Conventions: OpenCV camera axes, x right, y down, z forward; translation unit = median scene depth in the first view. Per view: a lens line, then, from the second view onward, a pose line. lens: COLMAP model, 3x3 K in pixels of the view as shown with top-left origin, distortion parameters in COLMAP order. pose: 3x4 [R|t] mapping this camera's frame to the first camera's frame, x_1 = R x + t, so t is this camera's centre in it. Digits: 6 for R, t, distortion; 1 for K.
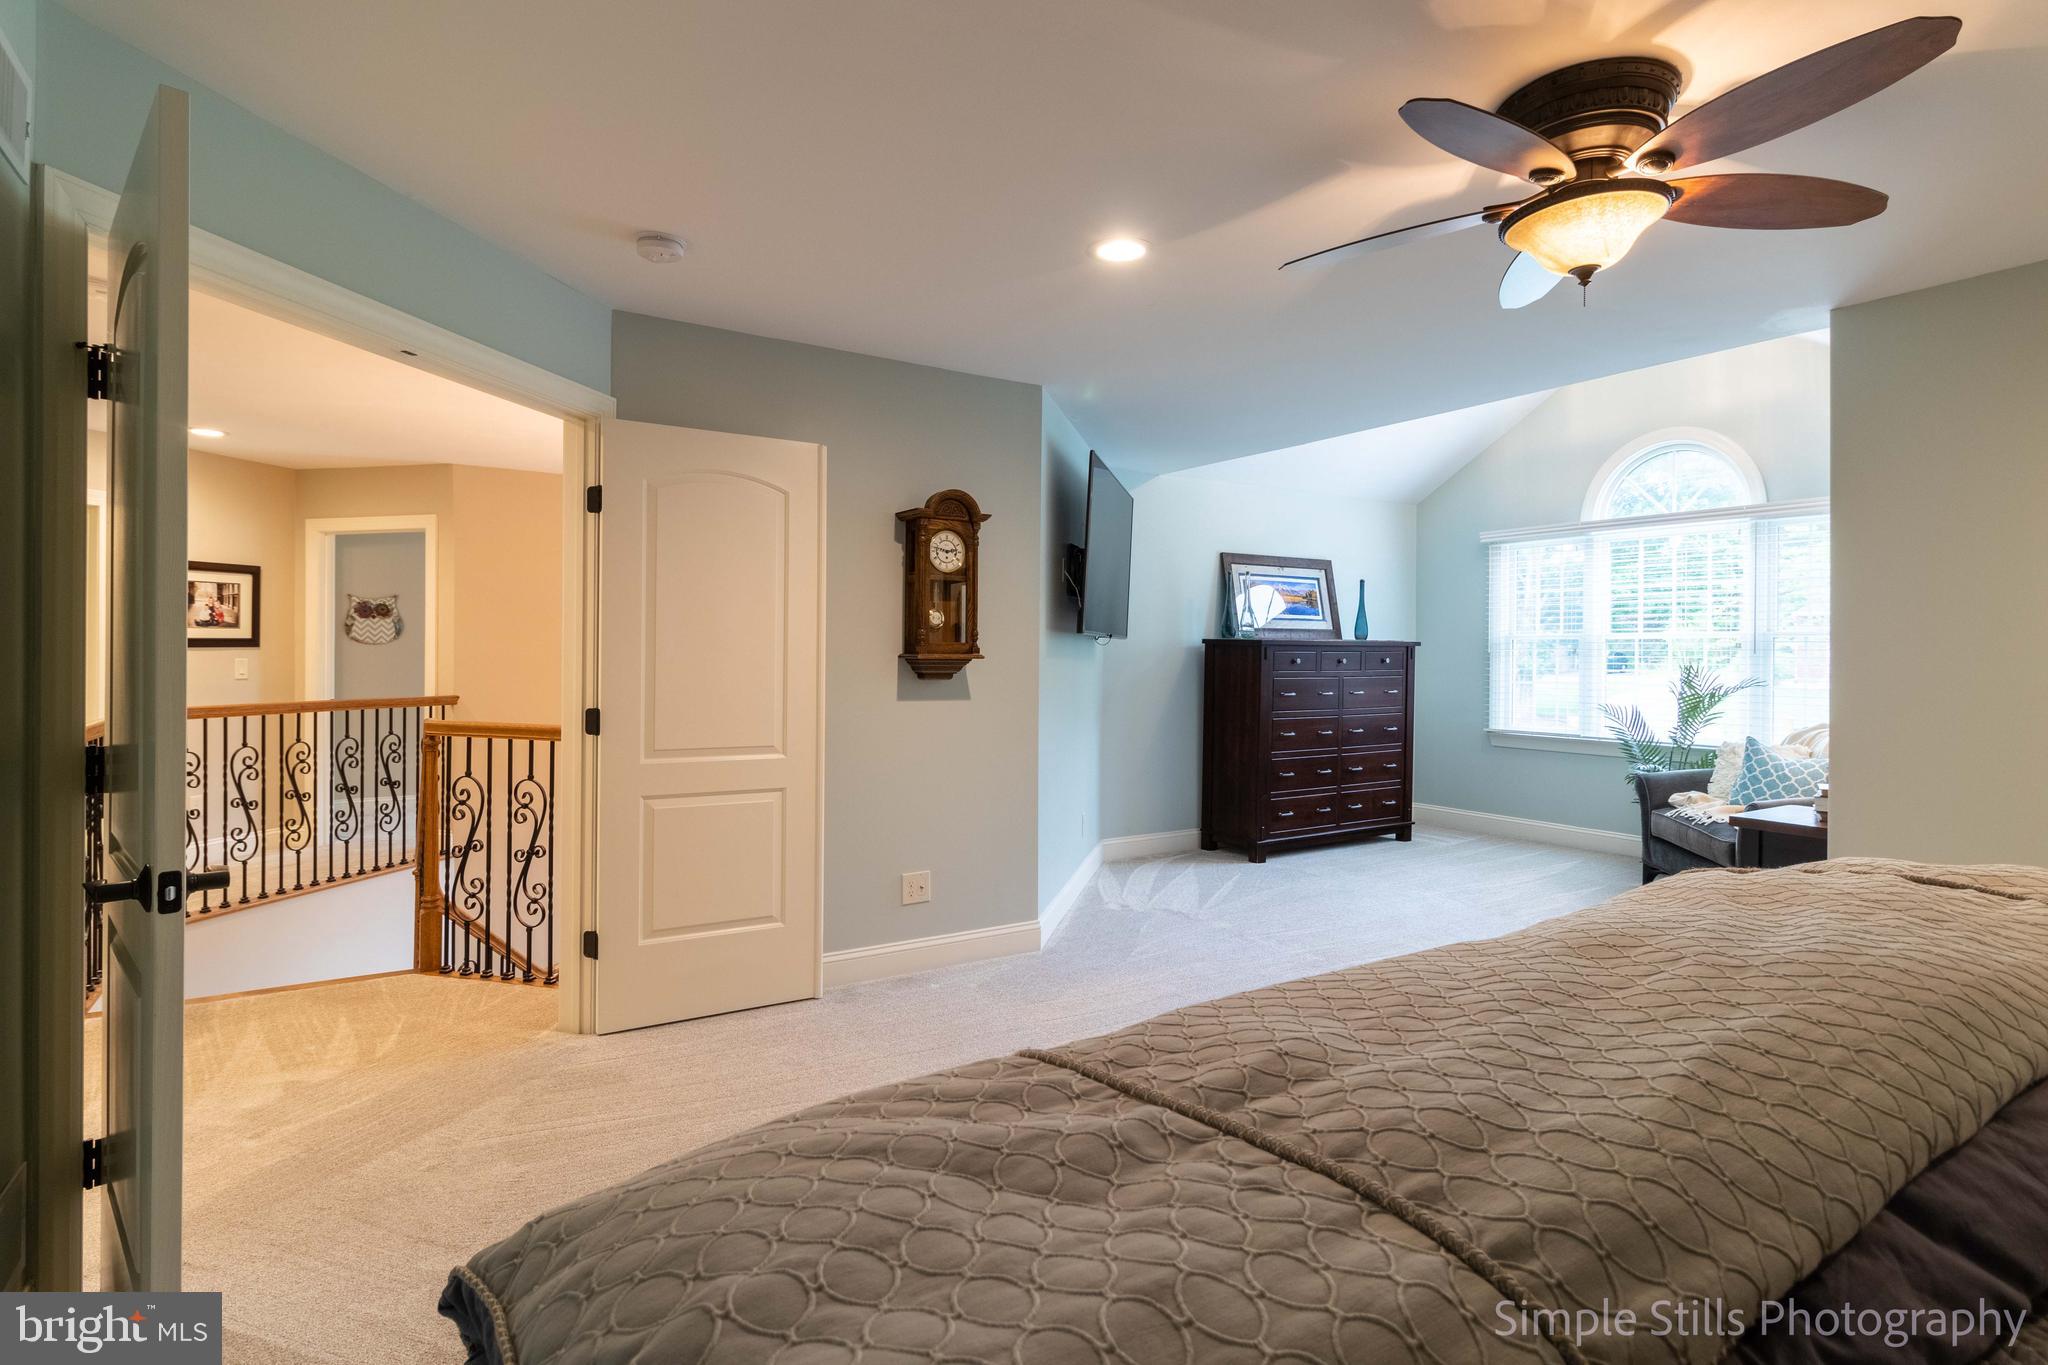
lens RADIAL K [[1044.1, 0, 1019.0], [0, 1044.1, 656.4], [0, 0, 1]] dist [-0.001340, 0.016675]
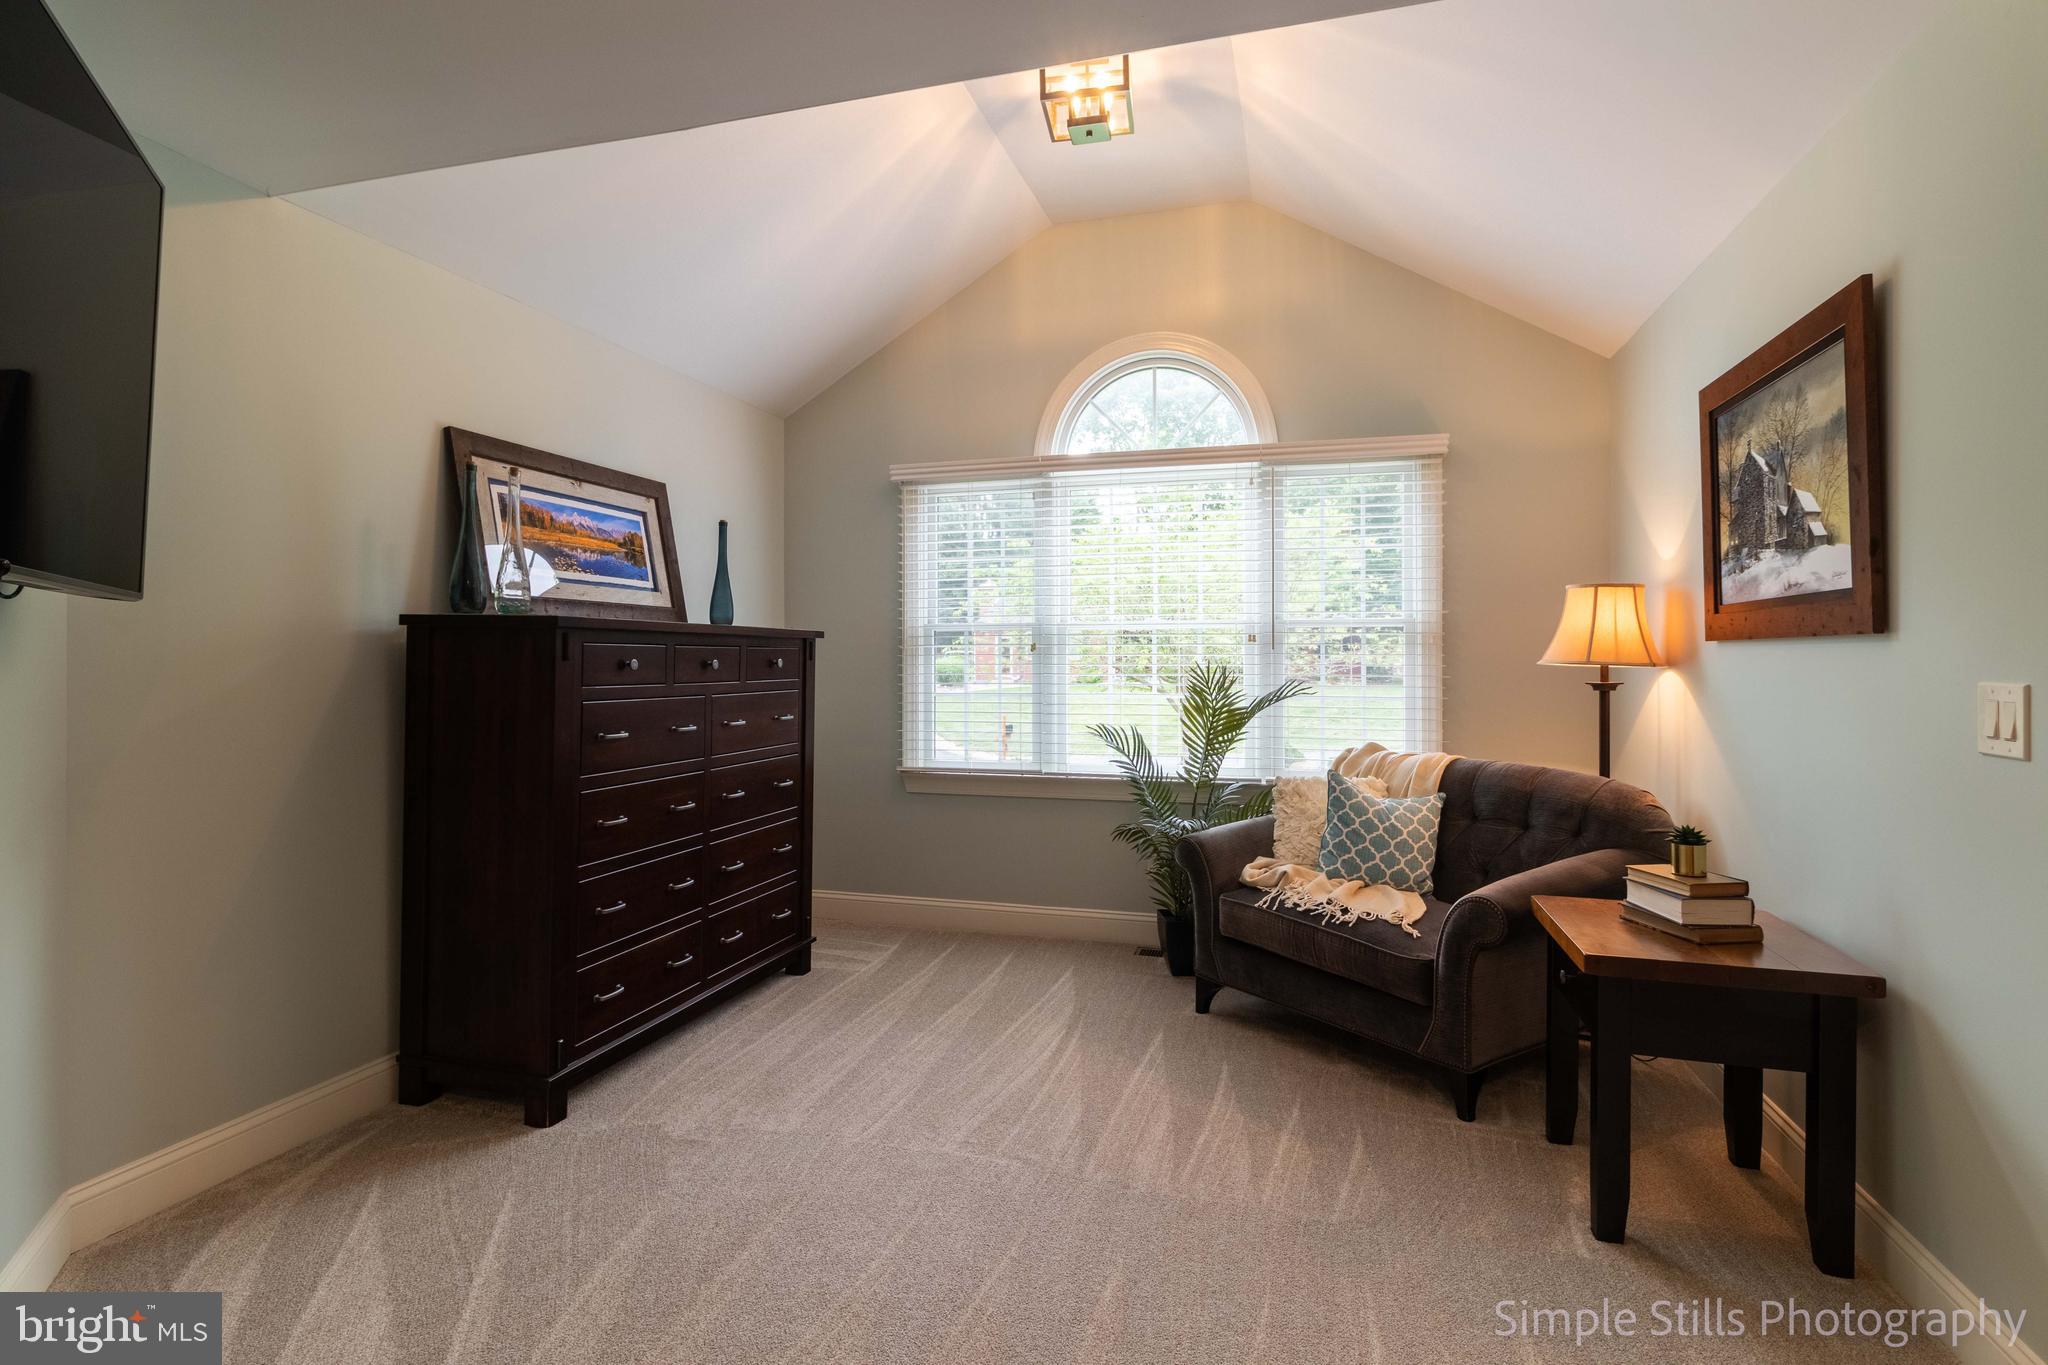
lens RADIAL K [[1044.1, 0, 1019.0], [0, 1044.1, 656.4], [0, 0, 1]] dist [-0.001340, 0.016675]
pose [[0.756078, -0.001449, 0.654480, 0.084128], [0.006769, 0.999961, -0.005605, 0.004632], [-0.654447, 0.008668, 0.756058, 0.495276]]
